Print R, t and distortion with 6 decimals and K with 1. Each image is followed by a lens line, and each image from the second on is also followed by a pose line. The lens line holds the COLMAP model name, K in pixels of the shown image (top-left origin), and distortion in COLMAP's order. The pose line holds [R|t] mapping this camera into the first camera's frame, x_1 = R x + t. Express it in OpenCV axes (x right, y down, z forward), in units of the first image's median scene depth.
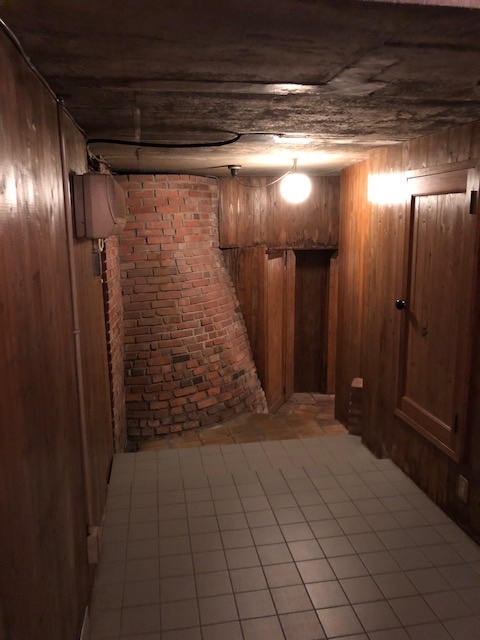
lens RADIAL K [[518.9, 0, 241.0], [0, 518.9, 321.2], [0, 0, 1]] dist [0.030641, -0.034374]
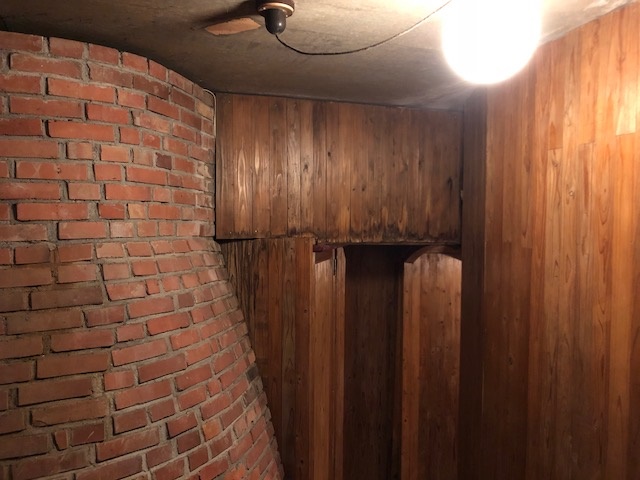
lens RADIAL K [[518.9, 0, 321.3], [0, 518.9, 237.1], [0, 0, 1]] dist [0.030641, -0.034374]
pose [[0.981271, 0.013895, 0.192130, -0.040123], [0.018246, 0.986207, -0.164510, -0.068406], [-0.191766, 0.164935, 0.967482, 0.566113]]
